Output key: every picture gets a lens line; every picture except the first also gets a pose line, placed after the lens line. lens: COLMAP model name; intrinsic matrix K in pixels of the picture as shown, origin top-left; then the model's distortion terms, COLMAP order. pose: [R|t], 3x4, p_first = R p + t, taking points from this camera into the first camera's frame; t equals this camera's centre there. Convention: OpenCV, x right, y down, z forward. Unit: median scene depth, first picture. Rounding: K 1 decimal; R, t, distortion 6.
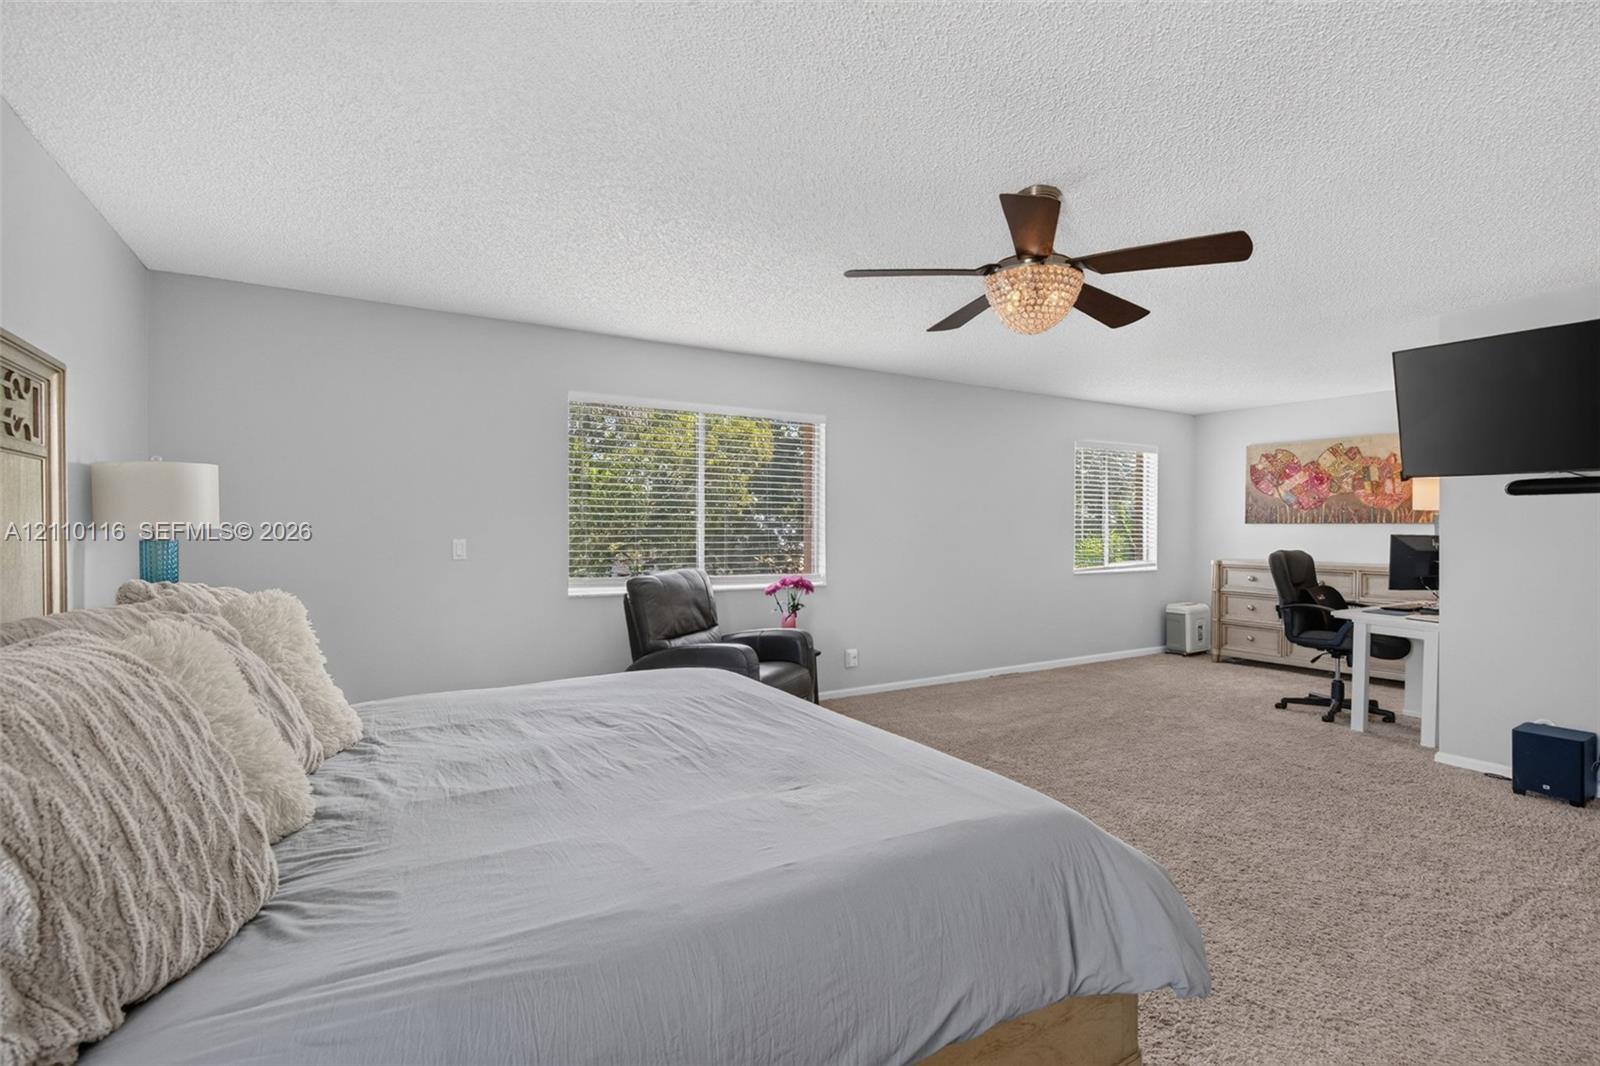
lens RADIAL K [[722.2, 0, 807.6], [0, 722.2, 528.7], [0, 0, 1]] dist [-0.000477, 0.000041]
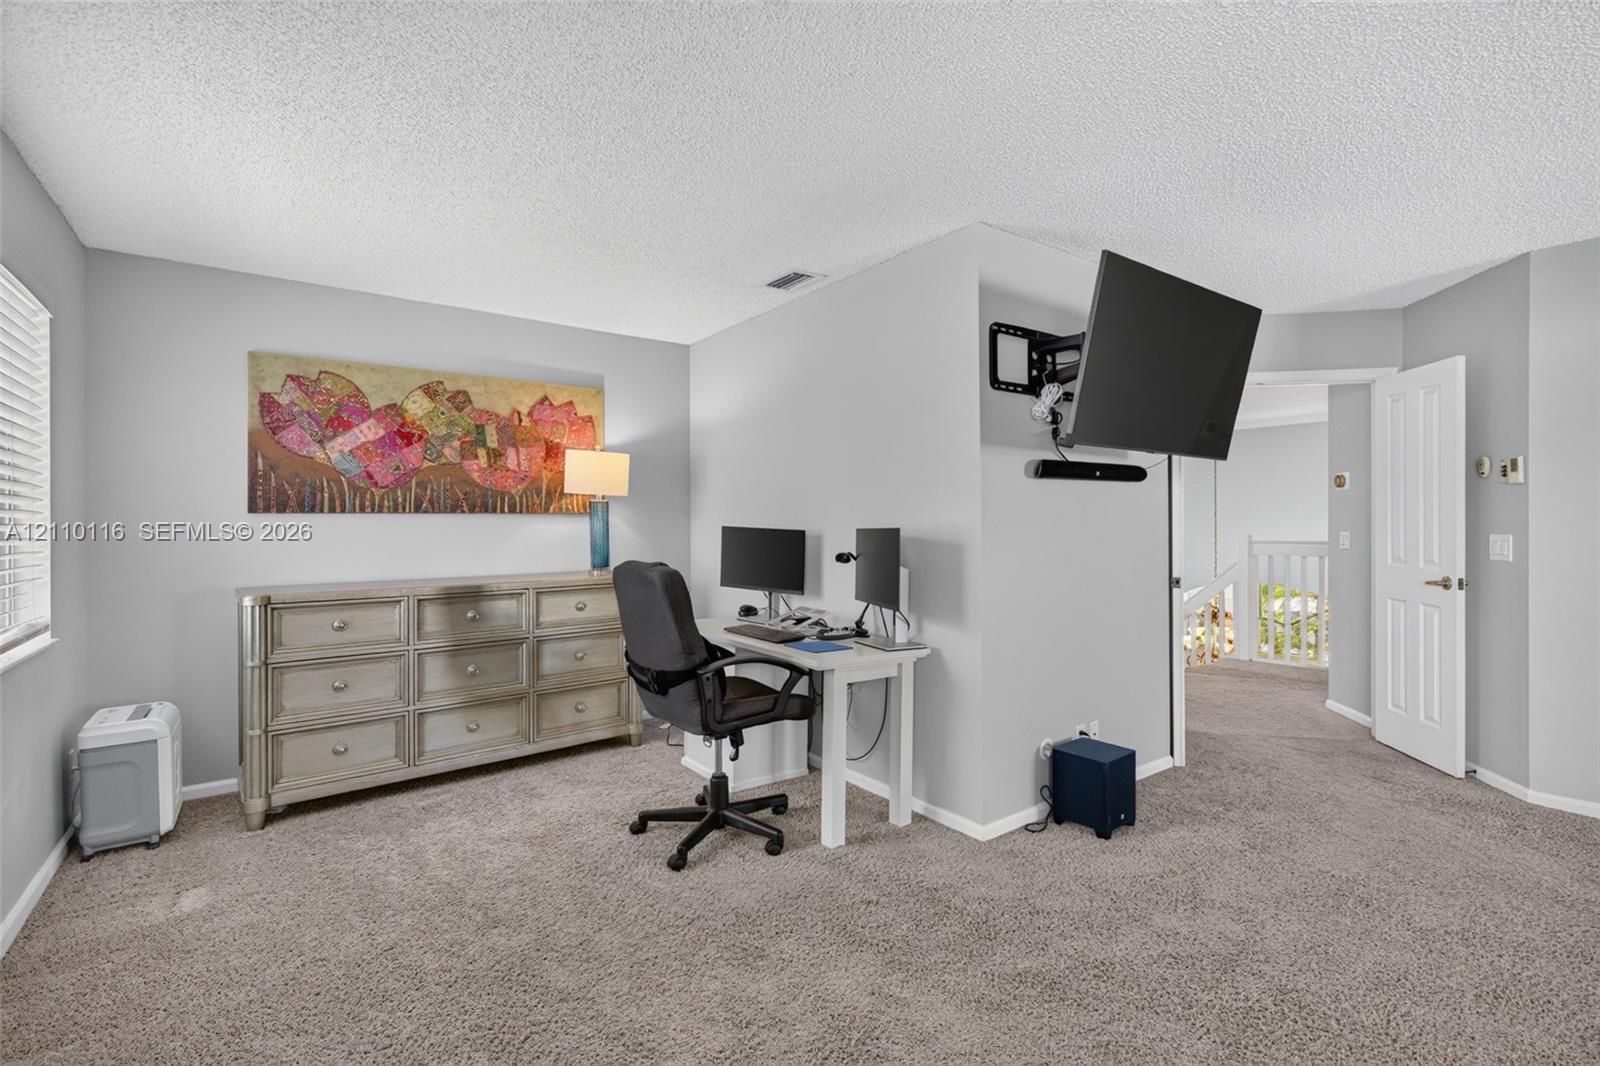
lens RADIAL K [[722.2, 0, 807.6], [0, 722.2, 528.7], [0, 0, 1]] dist [-0.000477, 0.000041]
pose [[-0.098474, -0.017395, 0.994988, 0.103492], [0.006095, 0.999818, 0.018082, -0.003521], [-0.995121, 0.007845, -0.098350, 0.748887]]
